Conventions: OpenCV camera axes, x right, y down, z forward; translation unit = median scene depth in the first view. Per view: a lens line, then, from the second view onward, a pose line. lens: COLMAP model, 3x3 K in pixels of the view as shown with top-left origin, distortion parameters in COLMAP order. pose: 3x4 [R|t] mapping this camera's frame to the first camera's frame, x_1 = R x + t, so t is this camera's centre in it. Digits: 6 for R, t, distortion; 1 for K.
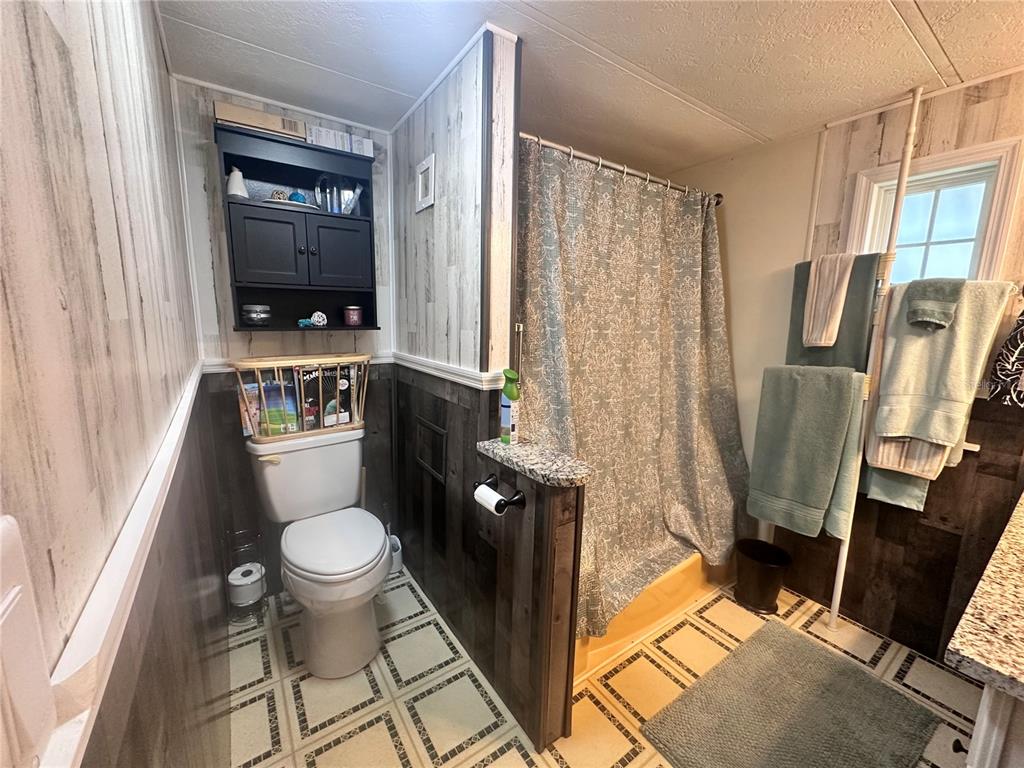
lens RADIAL K [[410.9, 0, 512.5], [0, 410.9, 382.4], [0, 0, 1]] dist [-0.001922, -0.000142]
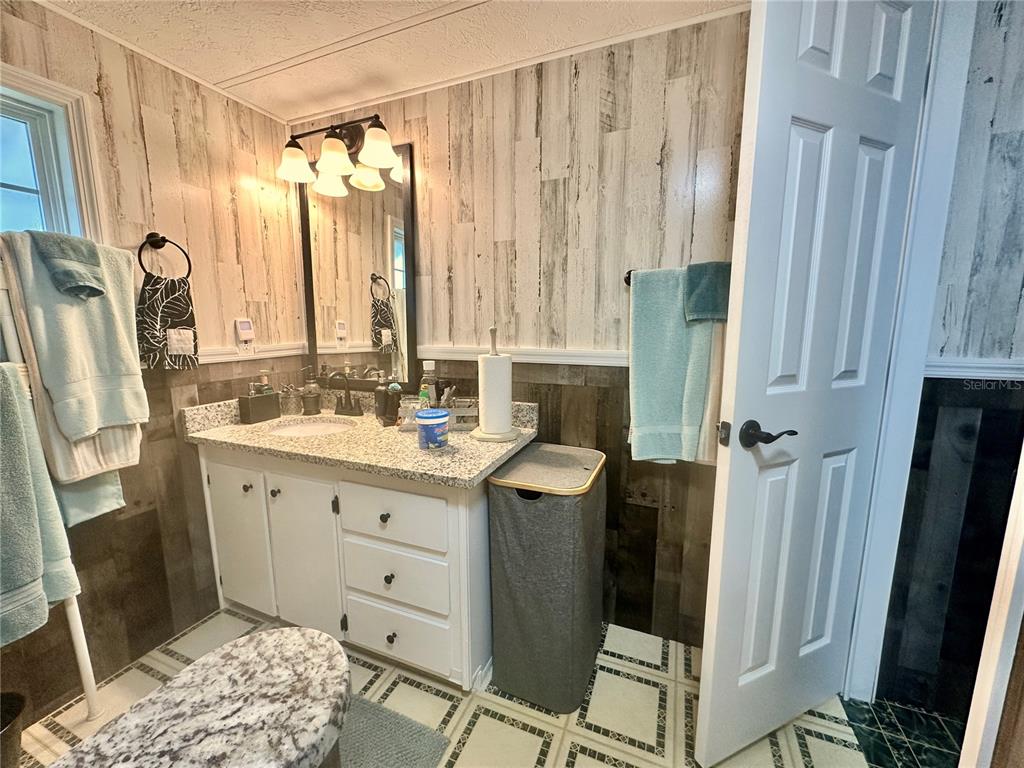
lens RADIAL K [[410.9, 0, 512.2], [0, 410.9, 383.5], [0, 0, 1]] dist [-0.001922, -0.000142]
pose [[-0.543862, -0.140596, 0.827313, -0.155951], [0.128878, 0.960176, 0.247897, -0.052225], [-0.829219, 0.241444, -0.504084, 0.706389]]
